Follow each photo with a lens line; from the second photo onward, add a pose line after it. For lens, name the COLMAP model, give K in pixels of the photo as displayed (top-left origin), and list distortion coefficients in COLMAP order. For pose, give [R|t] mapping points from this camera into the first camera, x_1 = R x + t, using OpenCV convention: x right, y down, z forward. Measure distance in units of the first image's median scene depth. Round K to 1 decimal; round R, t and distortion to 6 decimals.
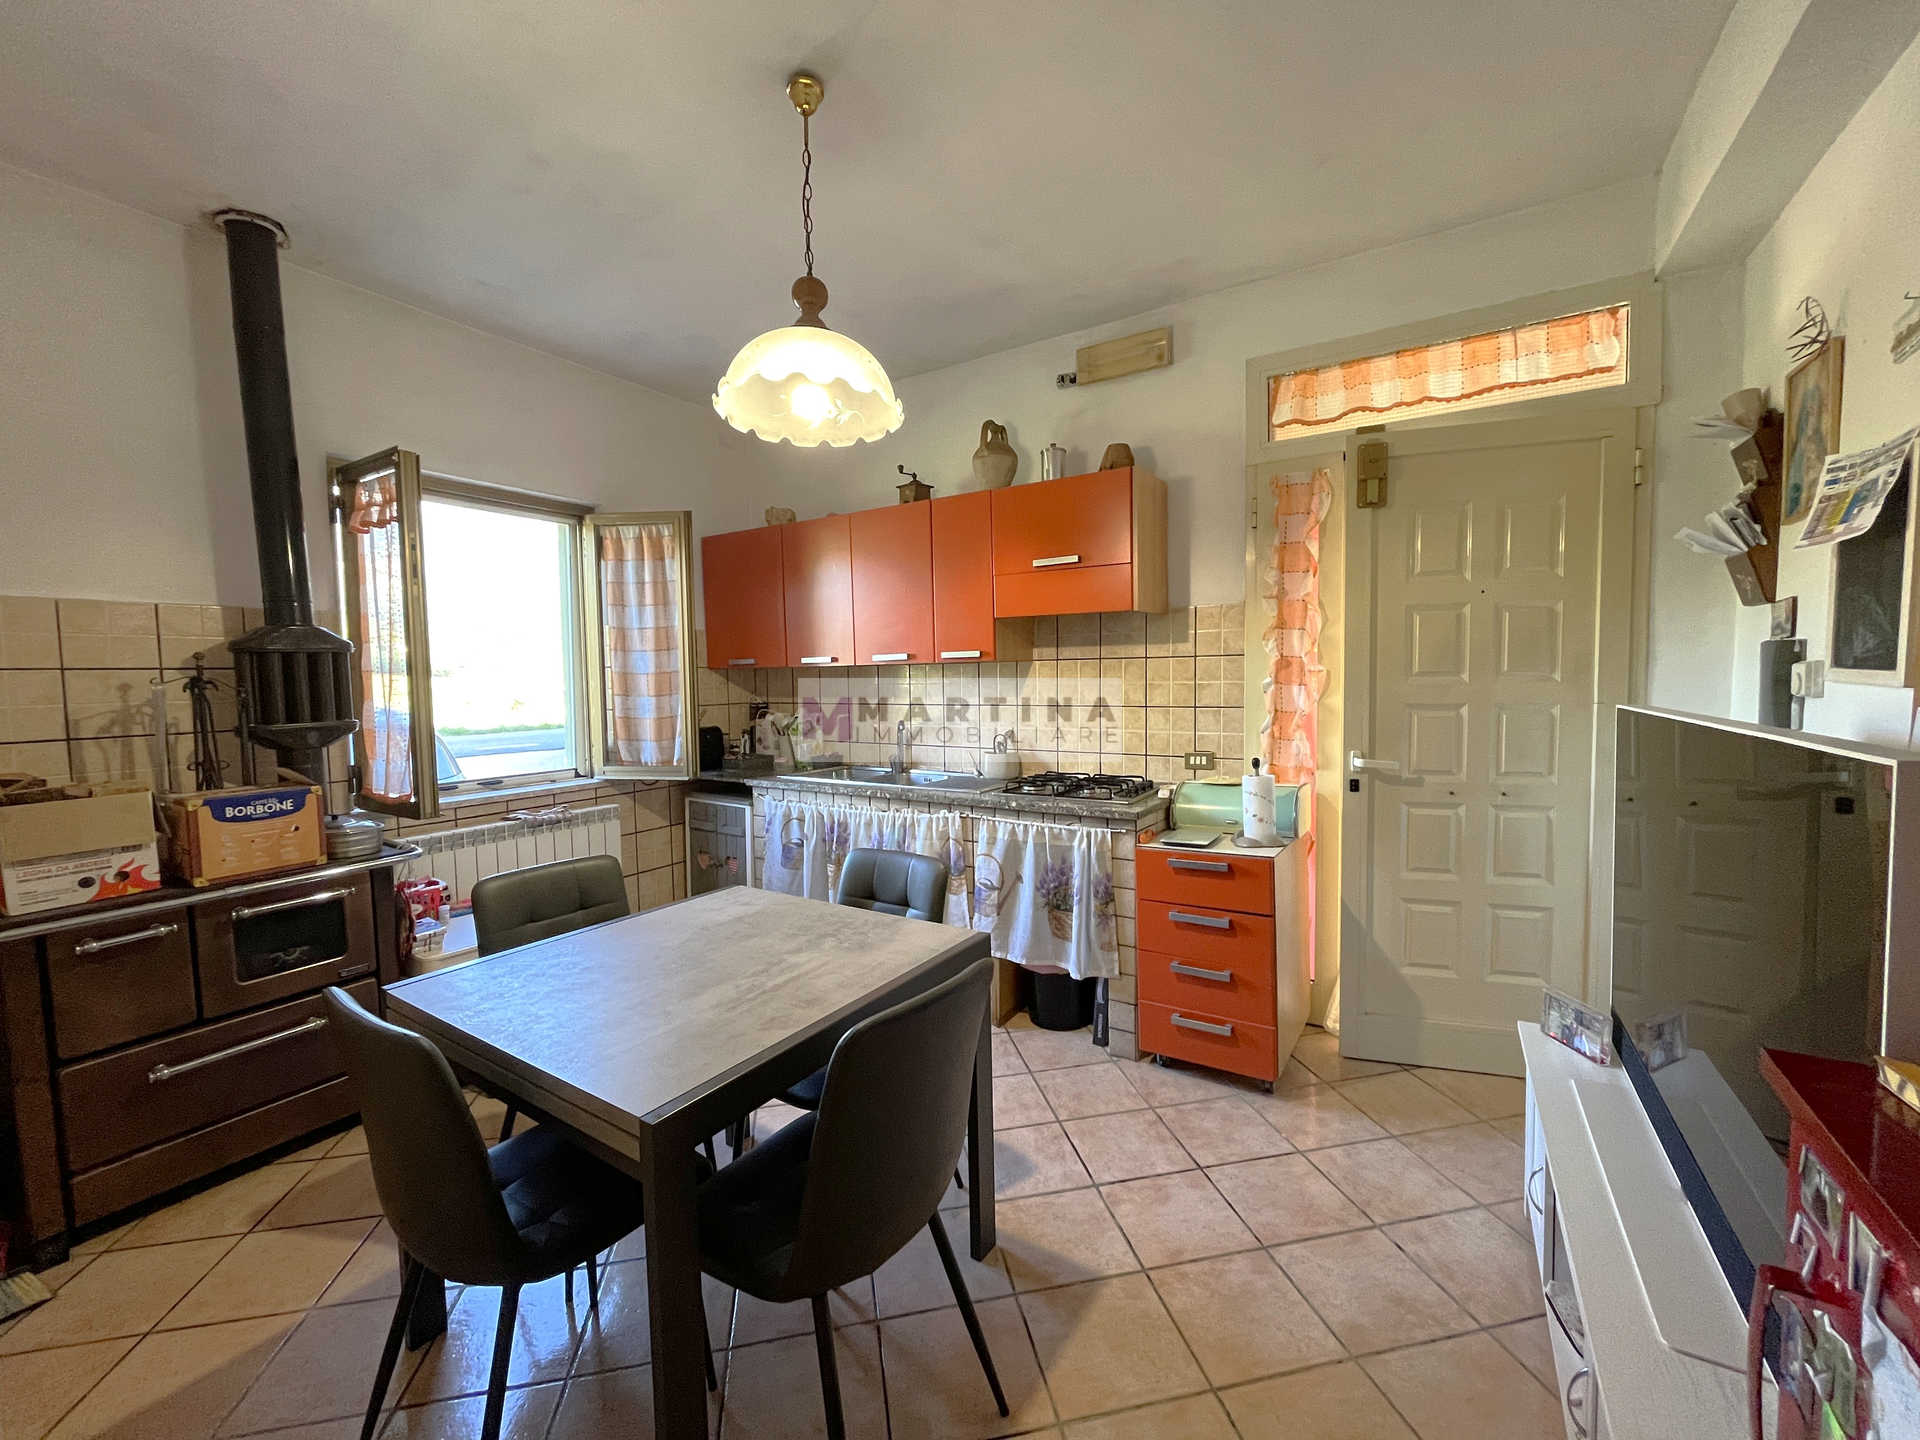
lens RADIAL K [[764.9, 0, 971.1], [0, 764.9, 714.5], [0, 0, 1]] dist [-0.000104, -0.001063]
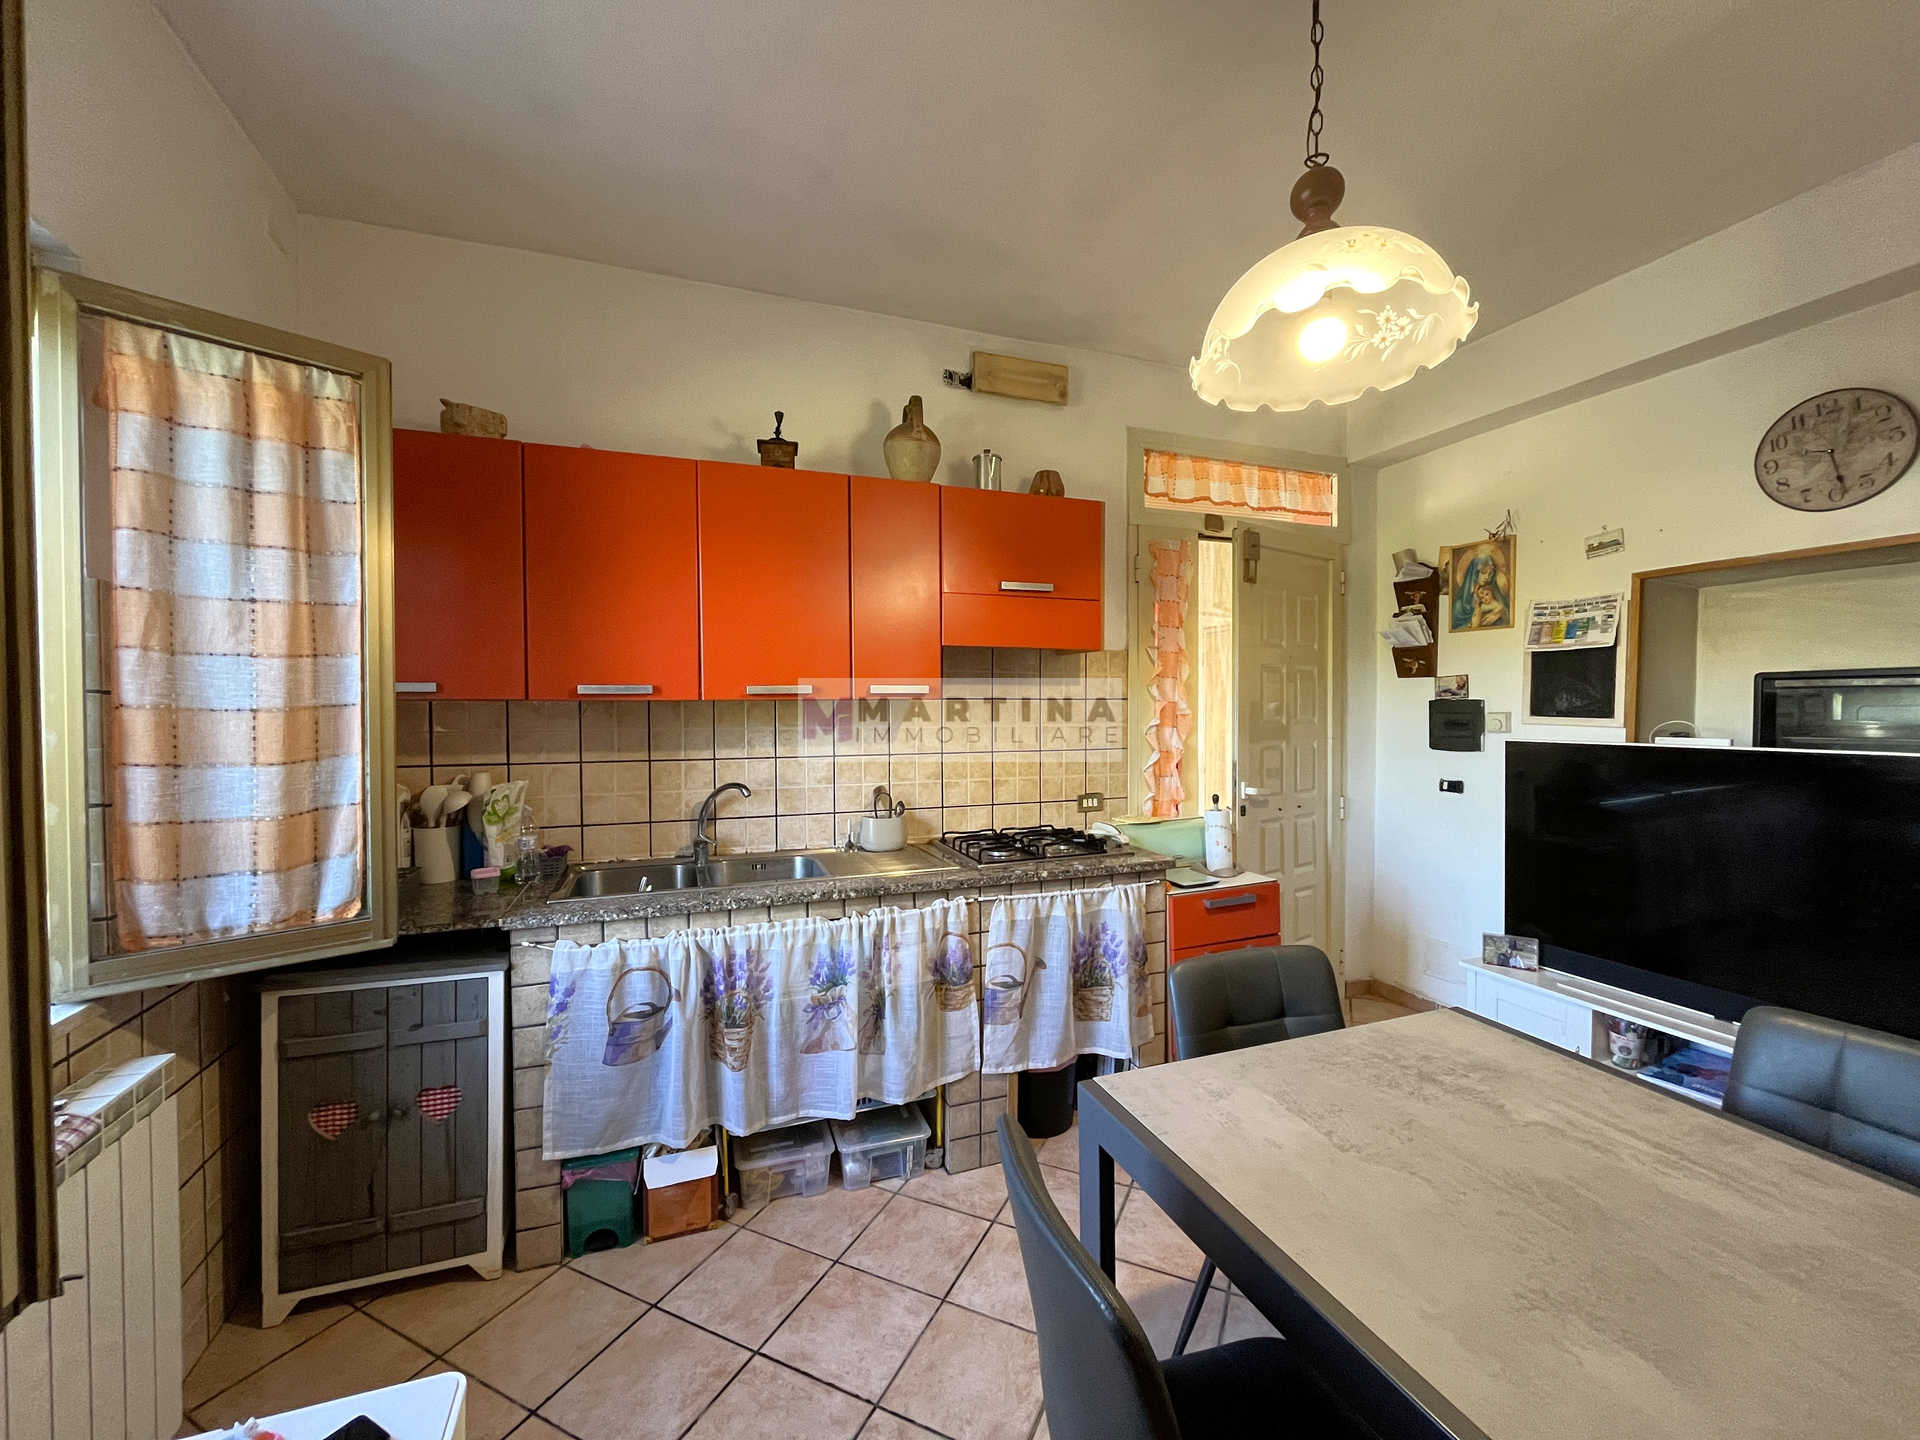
lens RADIAL K [[764.9, 0, 961.1], [0, 764.9, 716.9], [0, 0, 1]] dist [-0.000104, -0.001063]
pose [[0.609841, 0.002840, 0.792519, -0.614371], [0.034900, 0.998927, -0.030435, -0.028270], [-0.791755, 0.046219, 0.609087, 0.527671]]
